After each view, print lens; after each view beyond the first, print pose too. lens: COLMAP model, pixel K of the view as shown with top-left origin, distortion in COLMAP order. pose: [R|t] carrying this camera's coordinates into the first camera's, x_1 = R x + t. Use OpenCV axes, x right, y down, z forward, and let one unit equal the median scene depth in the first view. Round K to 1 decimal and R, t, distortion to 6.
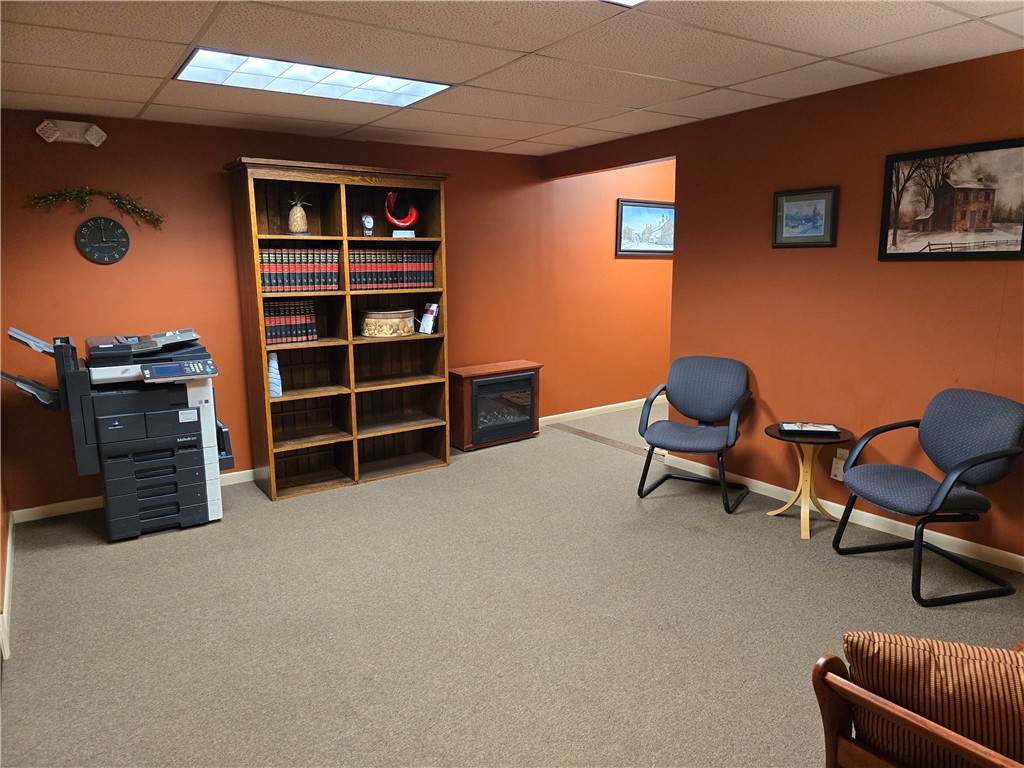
lens RADIAL K [[691.0, 0, 524.8], [0, 691.0, 384.0], [0, 0, 1]] dist [0.073167, -0.078171]
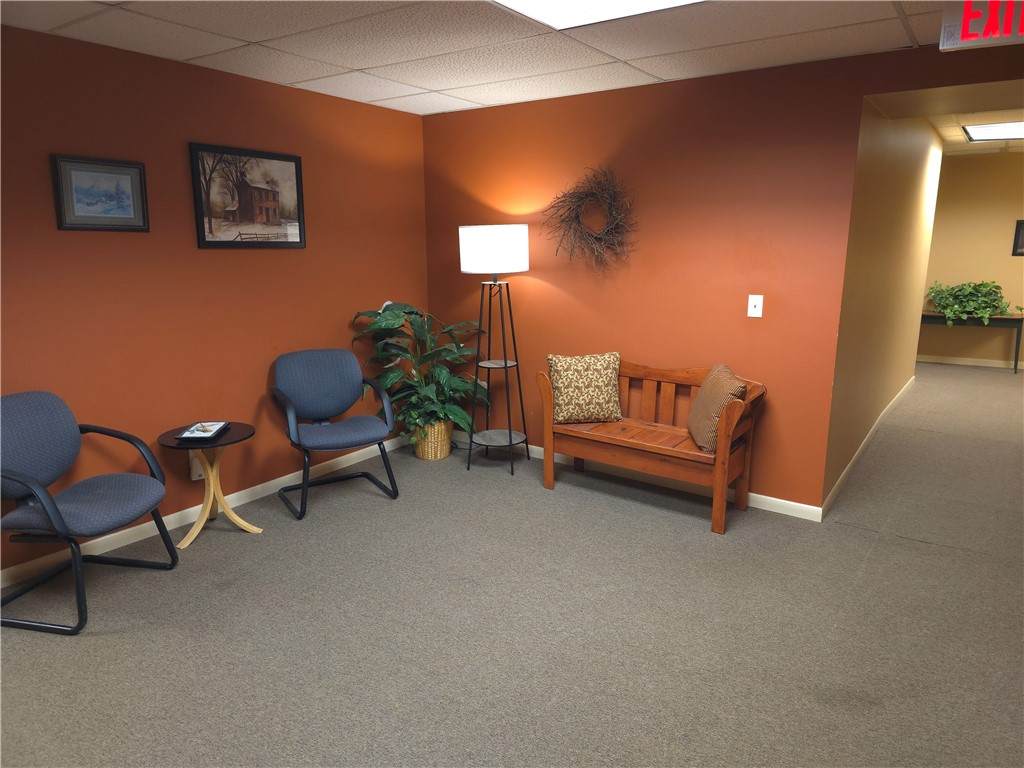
lens RADIAL K [[691.0, 0, 524.8], [0, 691.0, 384.0], [0, 0, 1]] dist [0.073167, -0.078171]
pose [[-0.350790, -0.169418, 0.921002, -0.579290], [0.168825, 0.955943, 0.240147, -0.143442], [-0.921111, 0.239729, -0.306734, 0.873740]]
